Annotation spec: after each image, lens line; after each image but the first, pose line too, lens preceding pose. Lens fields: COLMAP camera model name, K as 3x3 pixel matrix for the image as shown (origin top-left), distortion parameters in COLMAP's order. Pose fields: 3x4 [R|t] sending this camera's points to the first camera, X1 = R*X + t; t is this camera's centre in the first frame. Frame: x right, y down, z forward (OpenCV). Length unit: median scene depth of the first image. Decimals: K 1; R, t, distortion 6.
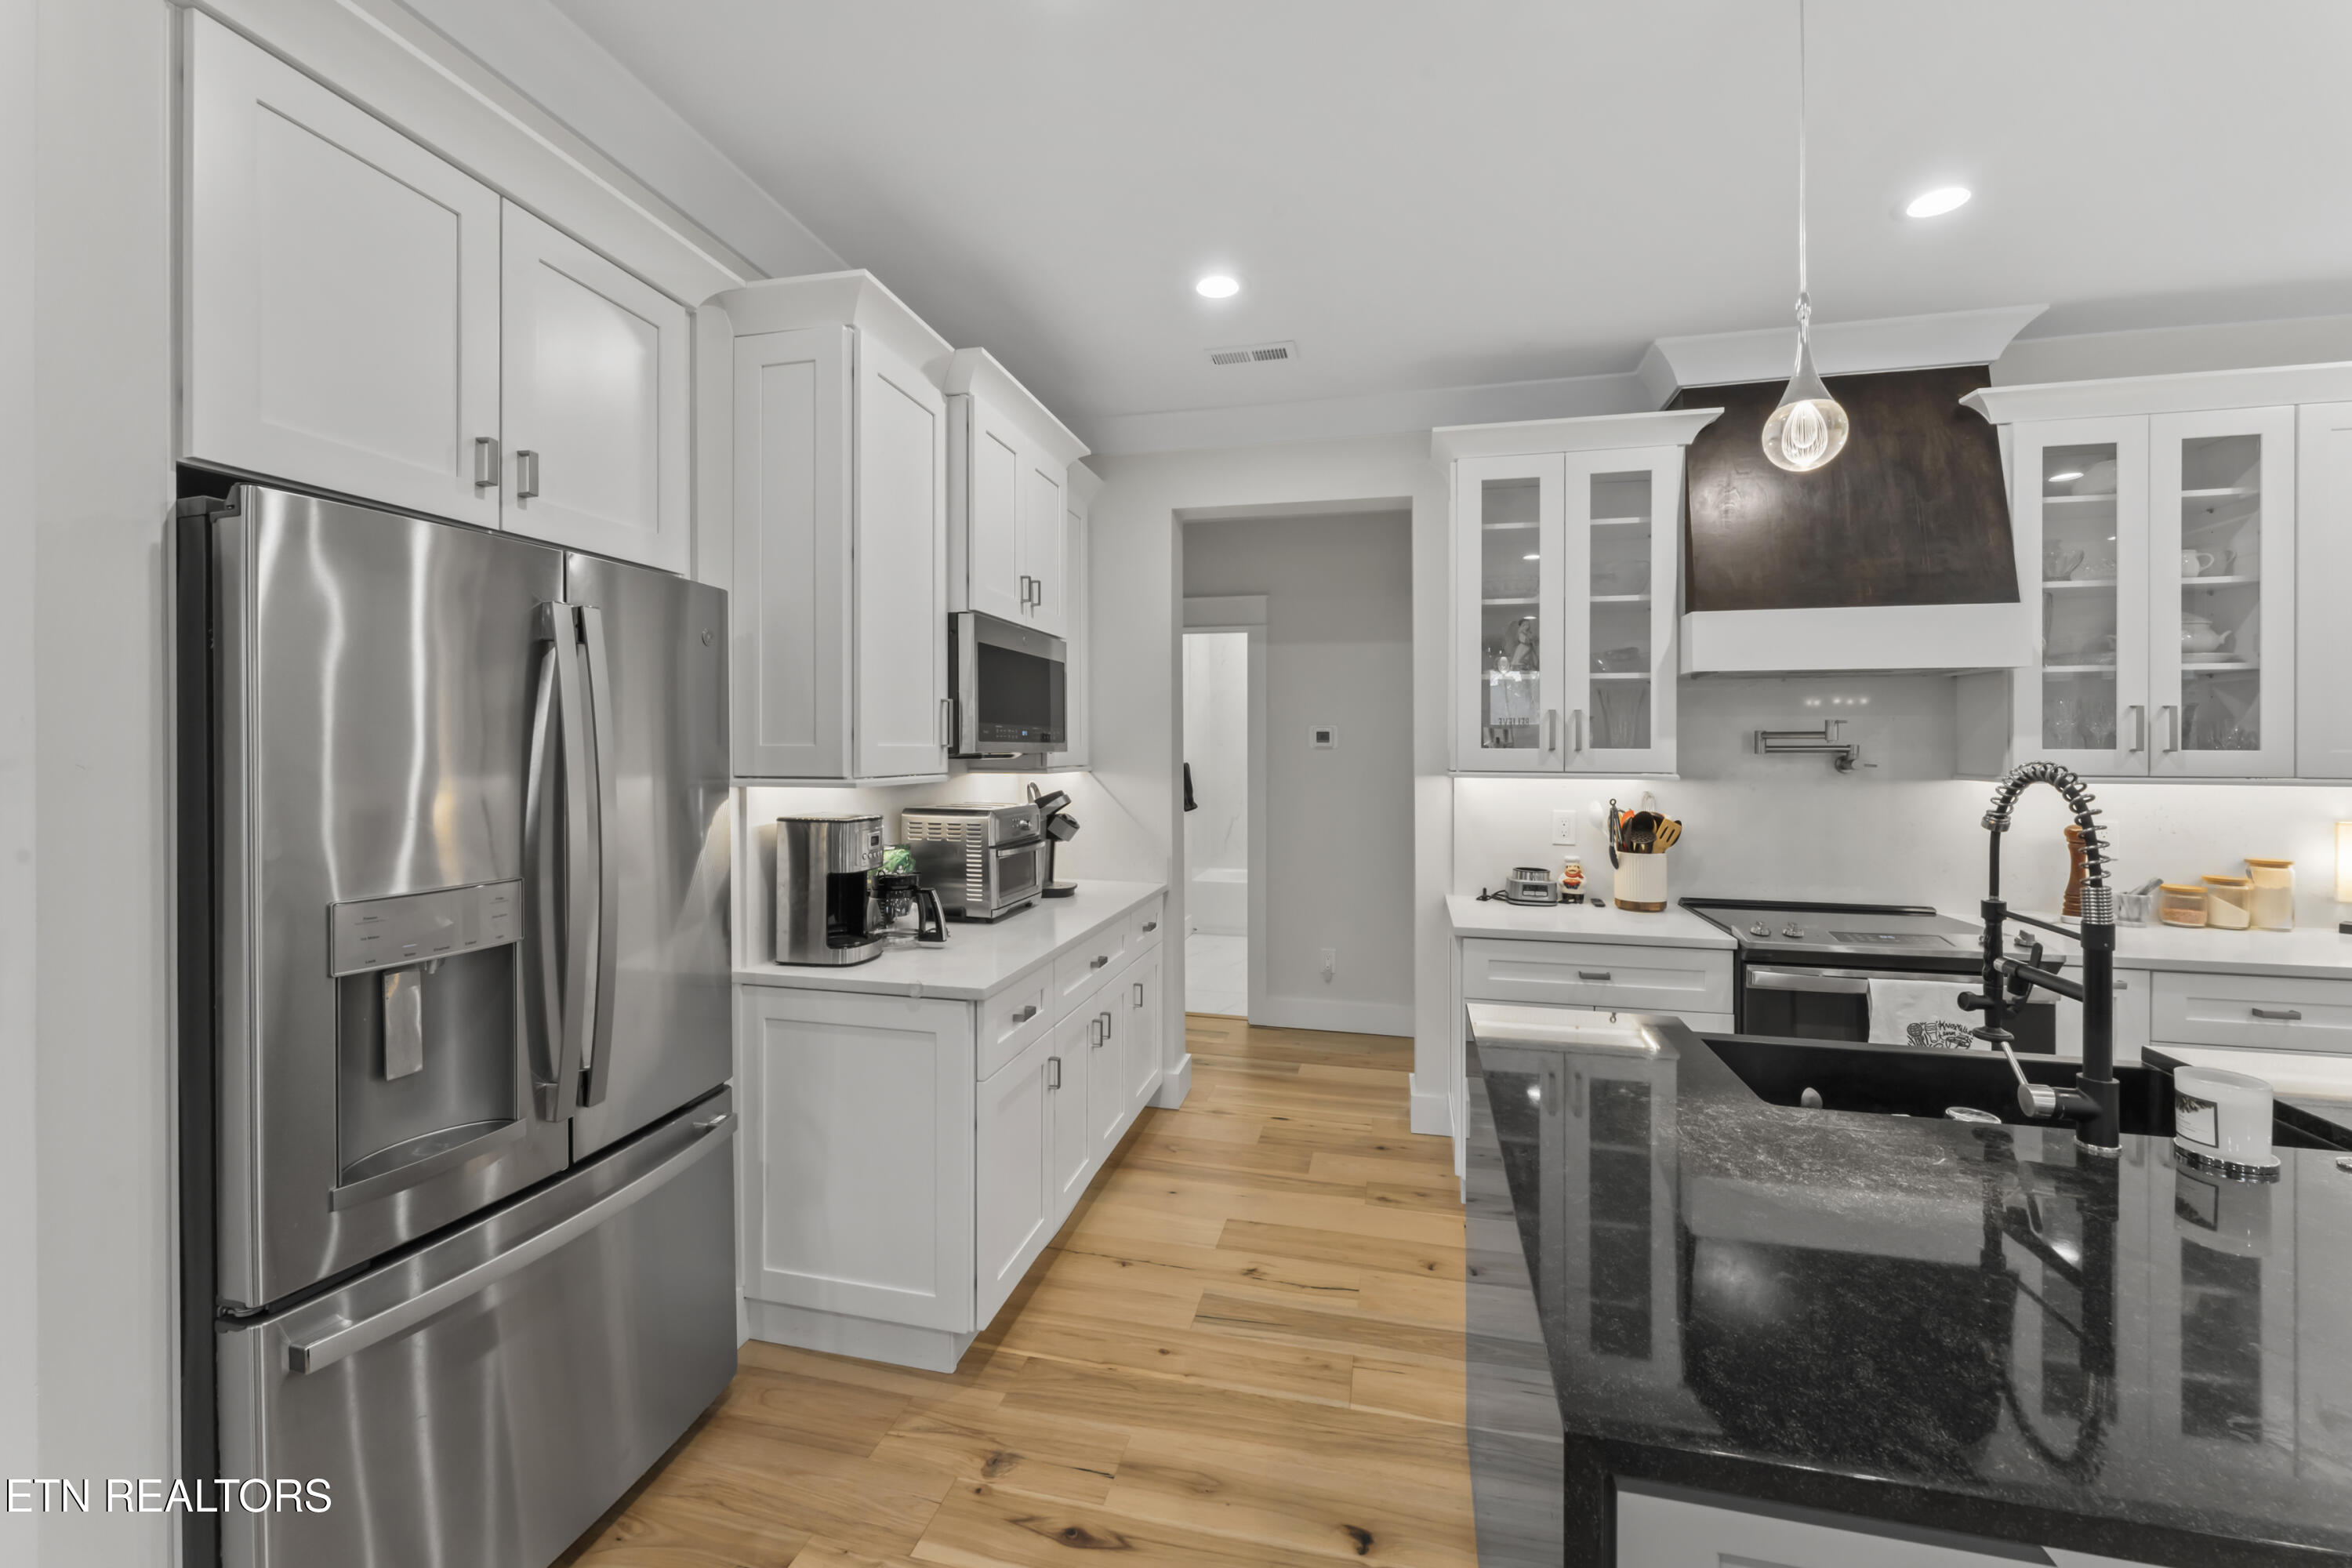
lens RADIAL K [[958.7, 0, 1166.2], [0, 958.7, 743.8], [0, 0, 1]] dist [0.000346, -0.000052]
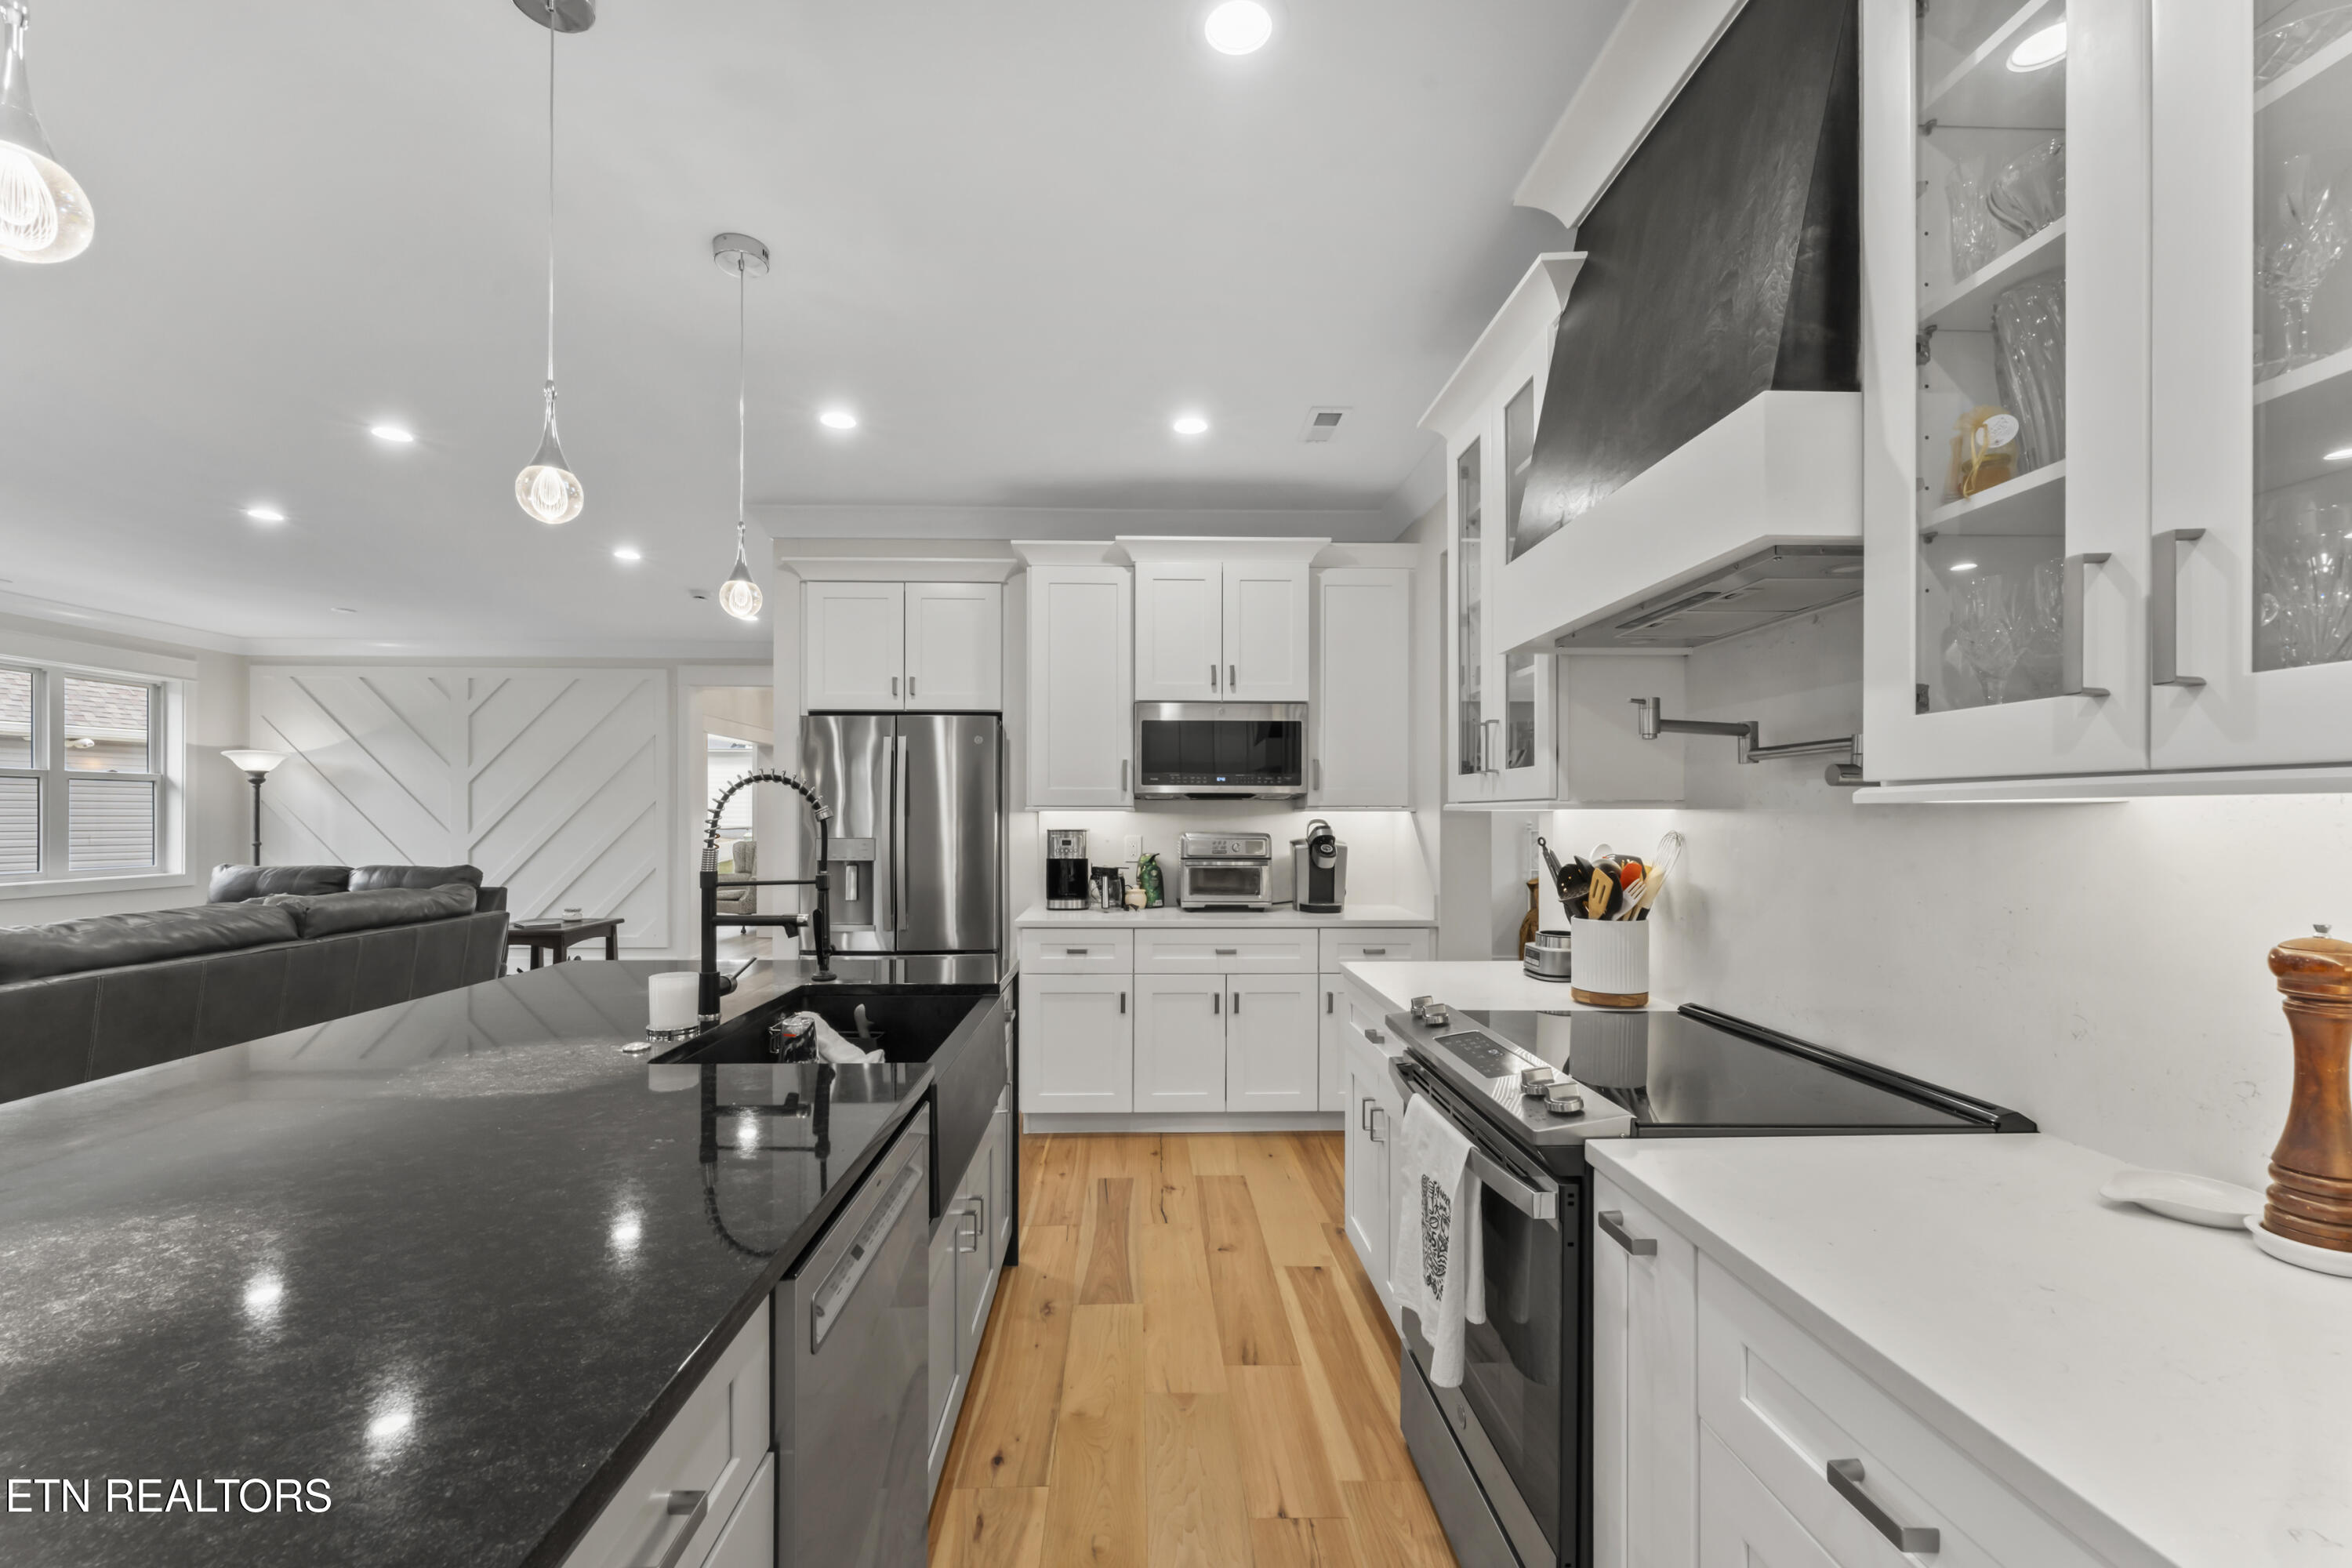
lens RADIAL K [[949.9, 0, 1167.5], [0, 949.9, 814.1], [0, 0, 1]] dist [-0.001005, -0.000156]
pose [[0.279947, -0.004959, -0.960003, 1.292322], [0.004907, 0.999981, -0.003735, 0.049097], [0.960003, -0.003665, 0.279966, 0.625084]]
